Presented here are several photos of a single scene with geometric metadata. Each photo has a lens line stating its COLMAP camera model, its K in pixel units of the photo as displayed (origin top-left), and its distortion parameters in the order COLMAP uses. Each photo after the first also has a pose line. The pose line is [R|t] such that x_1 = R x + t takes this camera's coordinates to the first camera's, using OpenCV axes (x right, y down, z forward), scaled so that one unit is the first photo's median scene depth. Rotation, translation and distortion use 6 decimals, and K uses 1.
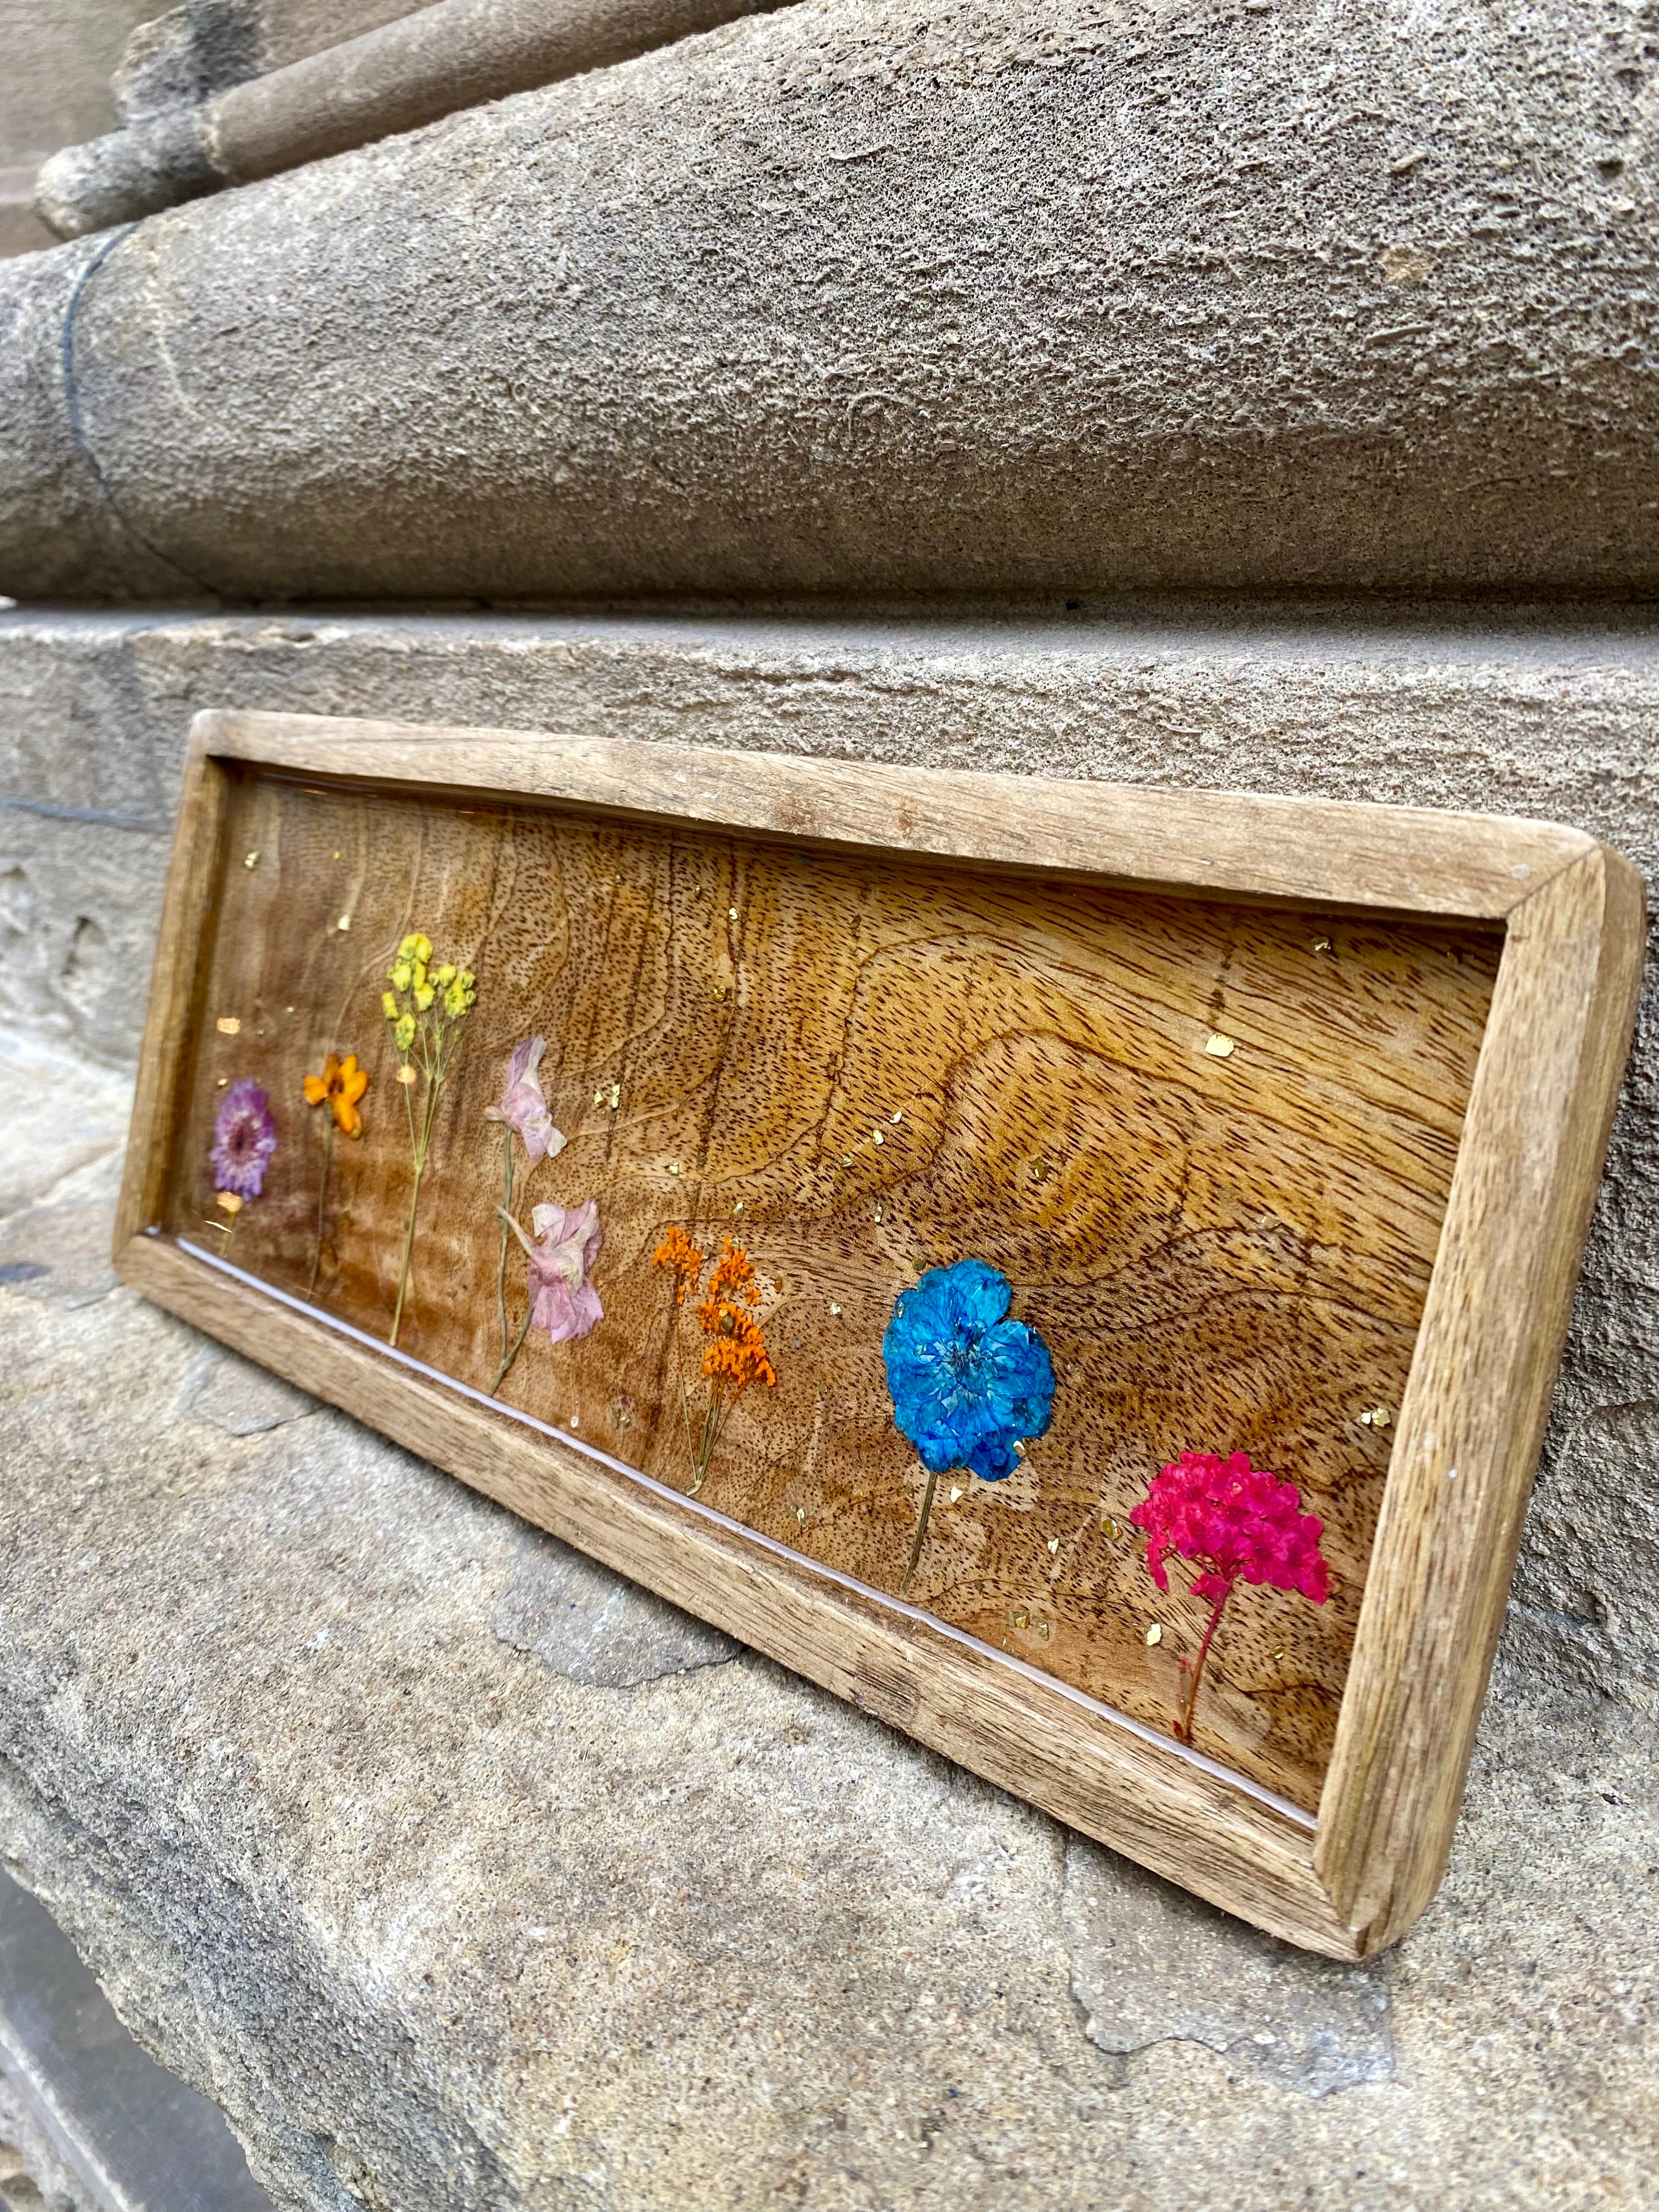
lens RADIAL K [[1705.9, 0, 841.7], [0, 1705.9, 1095.4], [0, 0, 1]] dist [-0.001841, -0.009629]
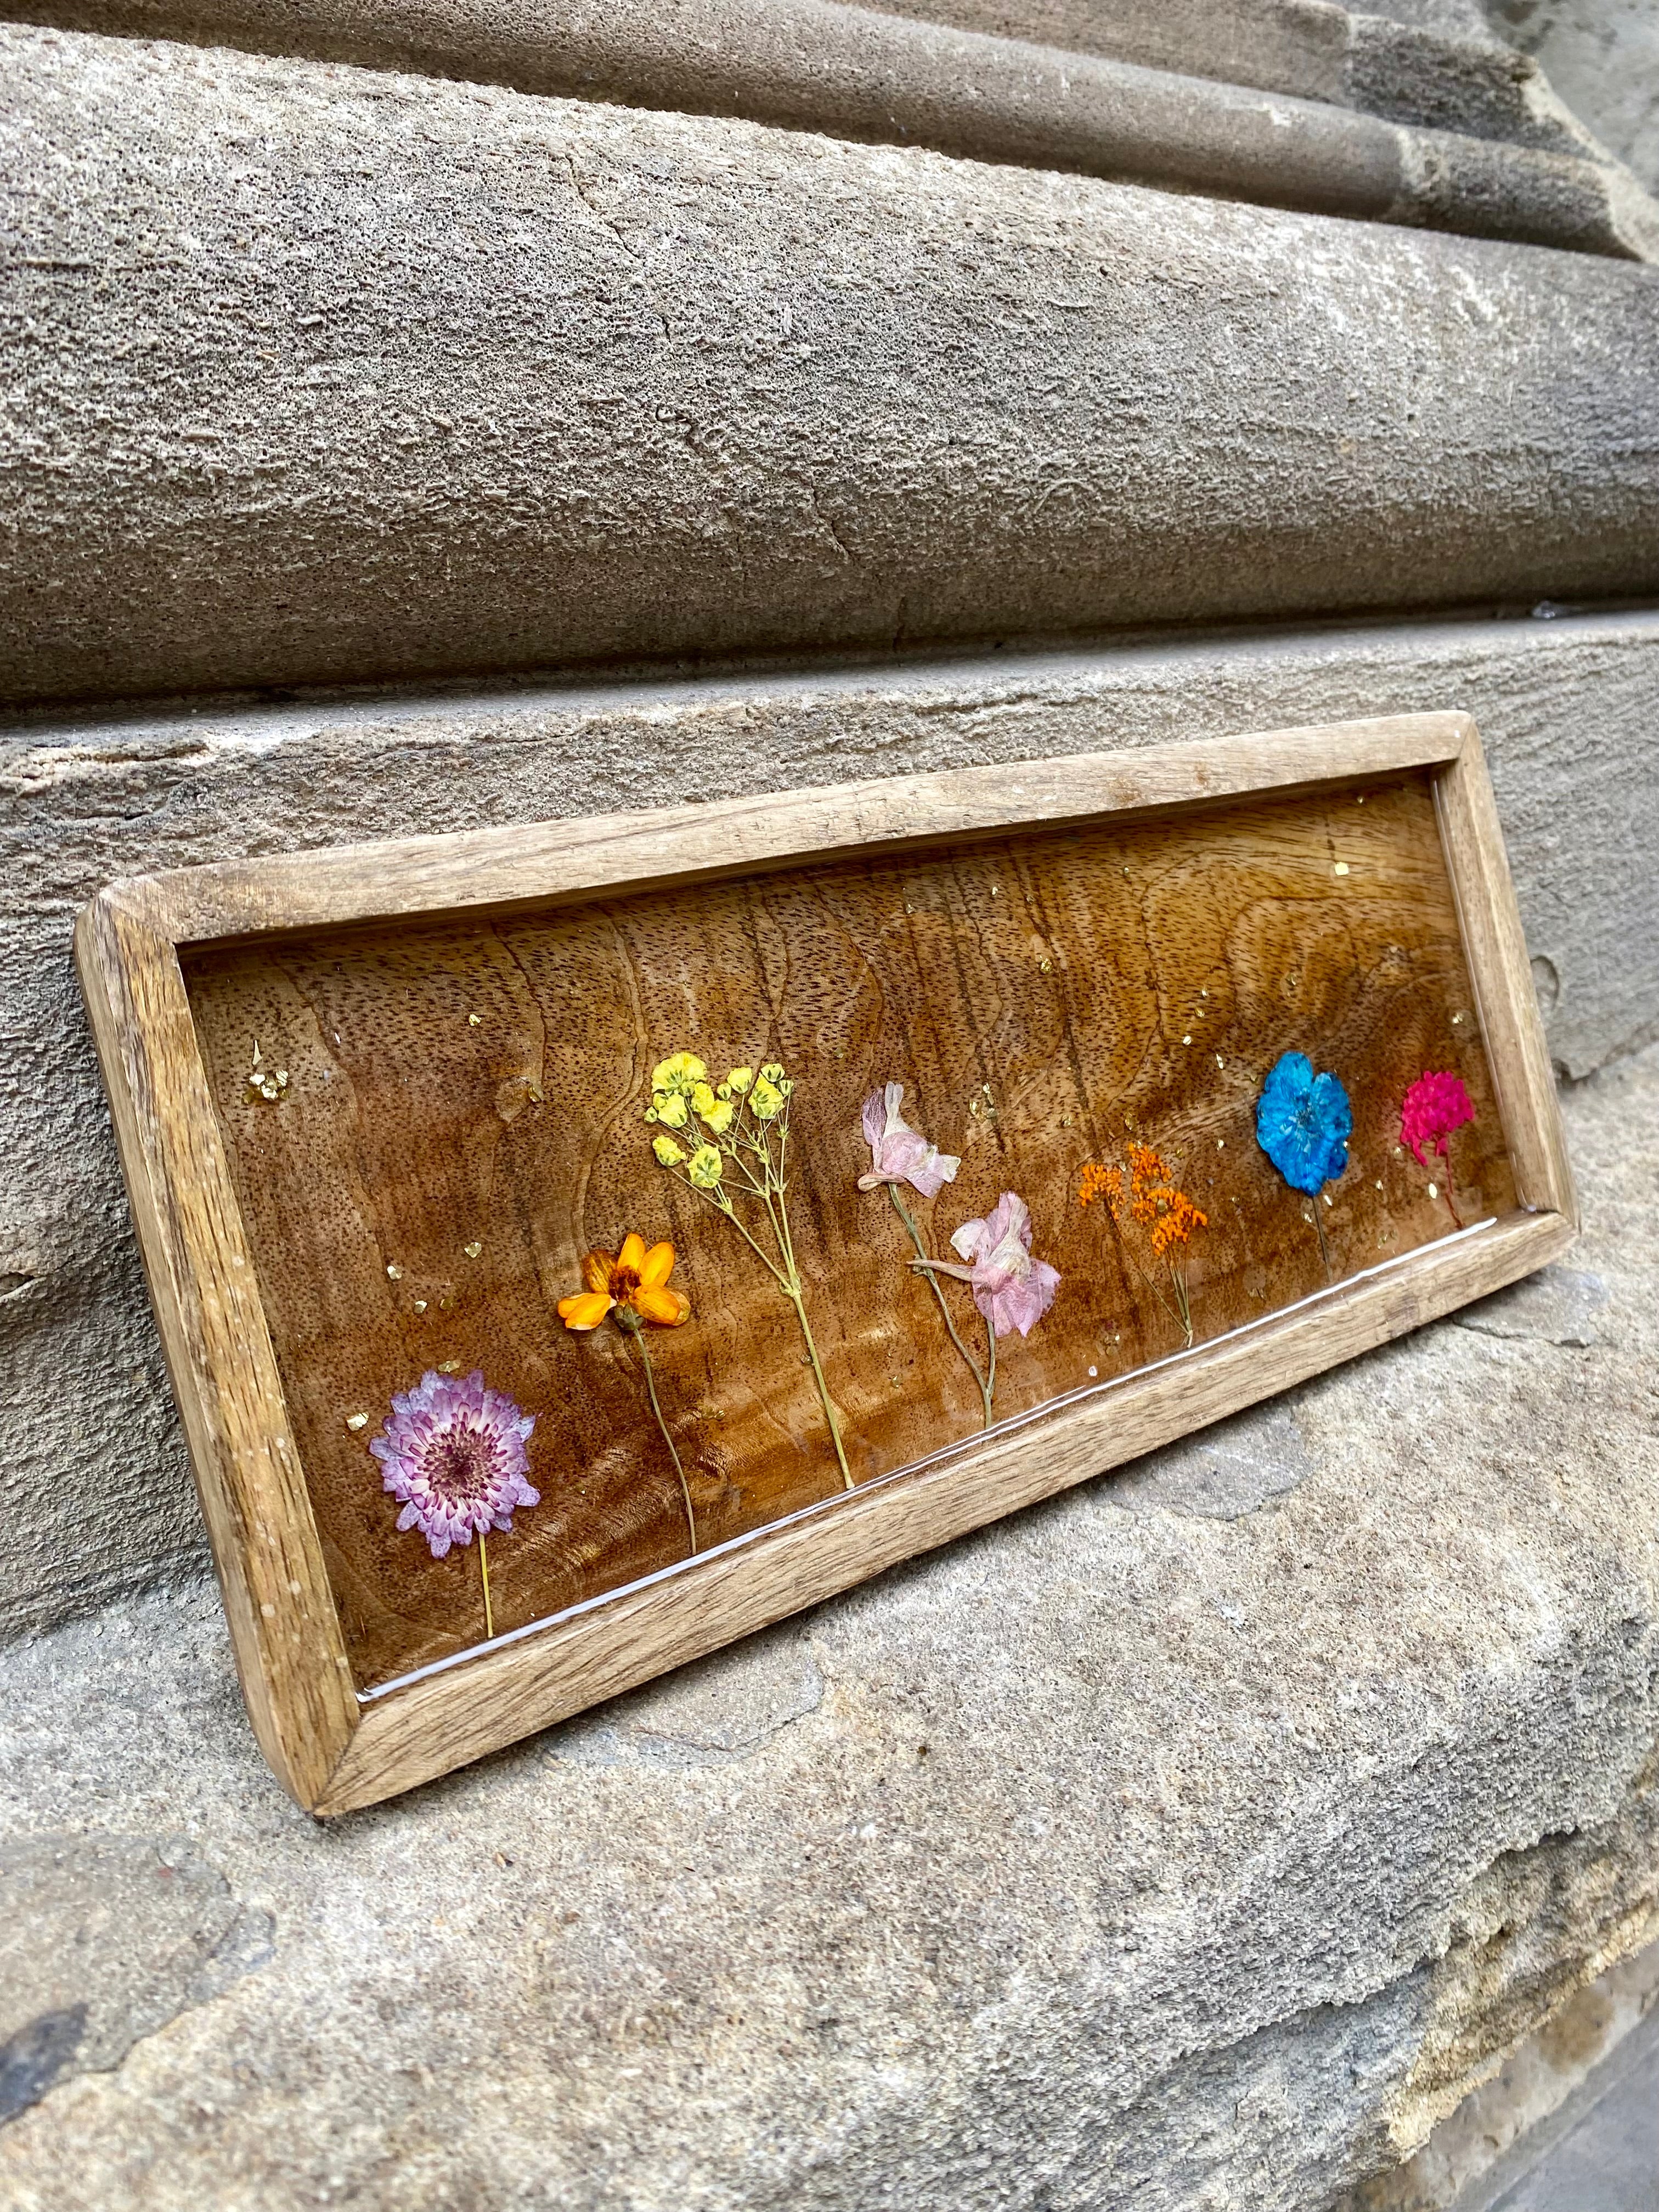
lens RADIAL K [[1705.9, 0, 841.7], [0, 1705.9, 1095.4], [0, 0, 1]] dist [-0.001841, -0.009629]
pose [[0.176003, -0.257576, 0.950093, -1.476181], [0.337906, 0.922324, 0.187452, -0.292838], [-0.924577, 0.288050, 0.249368, 1.021392]]
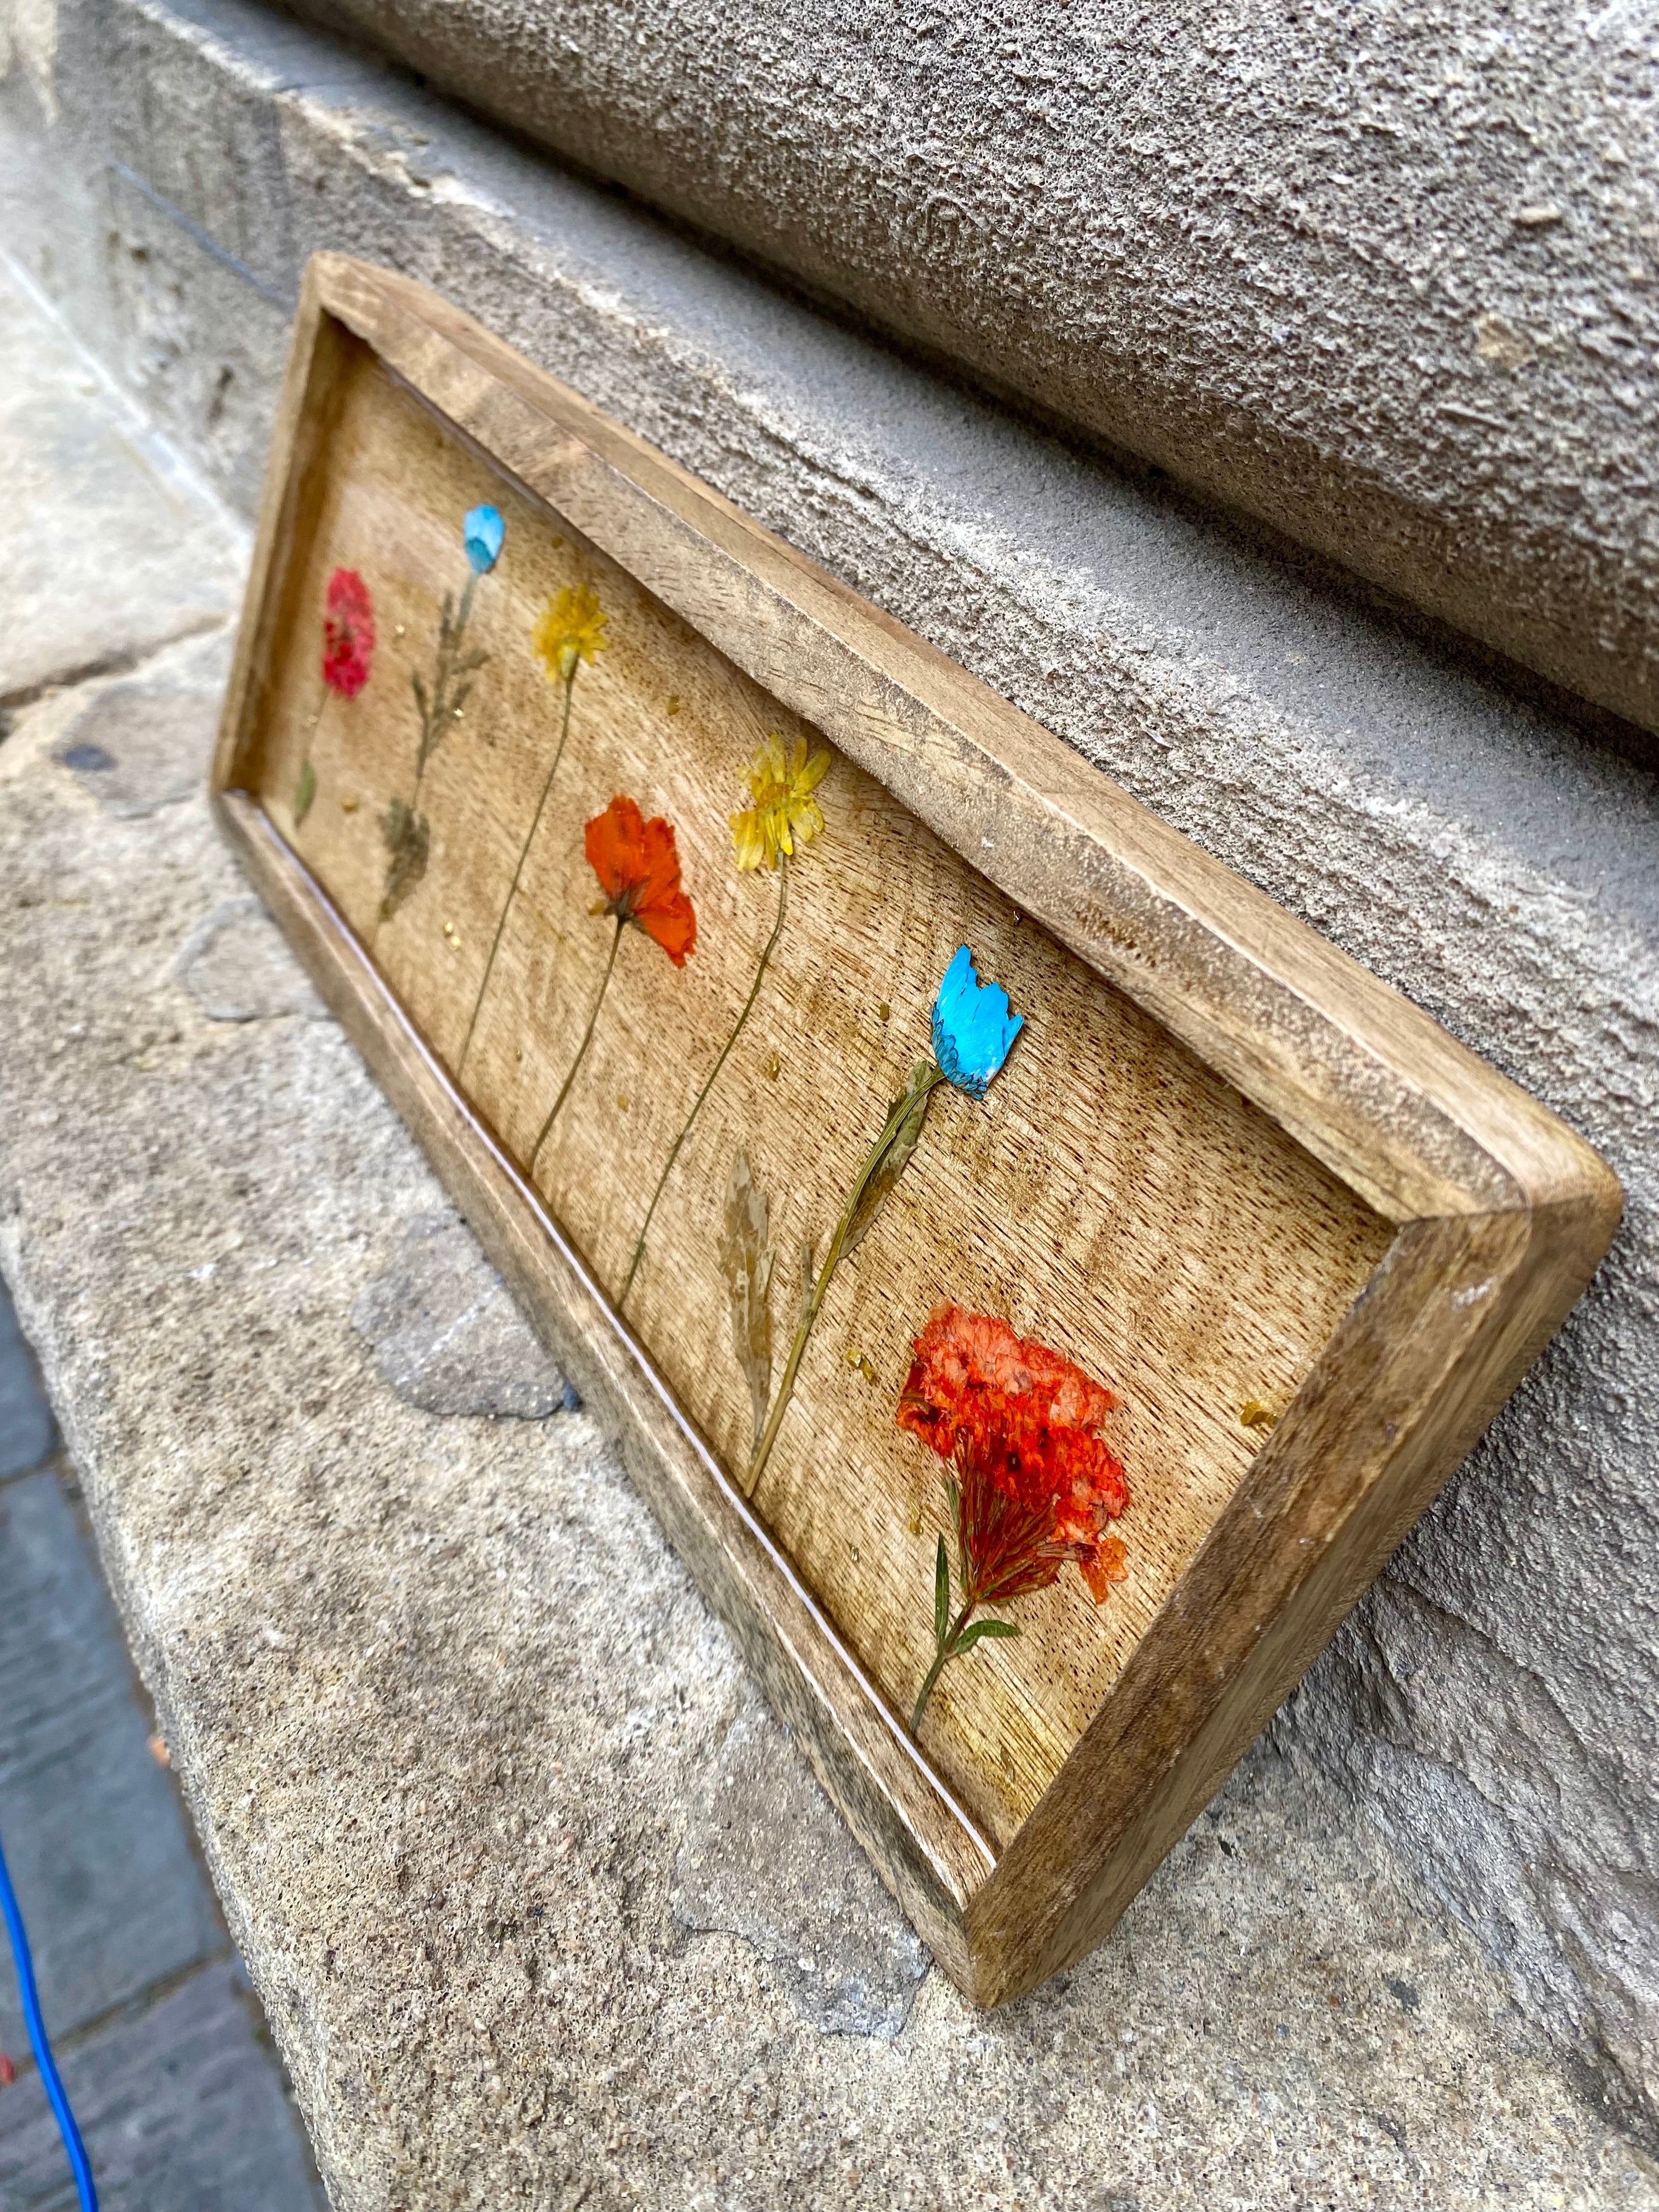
lens RADIAL K [[1725.4, 0, 816.2], [0, 1725.4, 1075.4], [0, 0, 1]] dist [-0.045253, 0.058467]
pose [[0.954861, 0.280648, -0.097353, 0.163812], [-0.234965, 0.914083, 0.330519, -0.295850], [0.181748, -0.292725, 0.938765, 0.089789]]
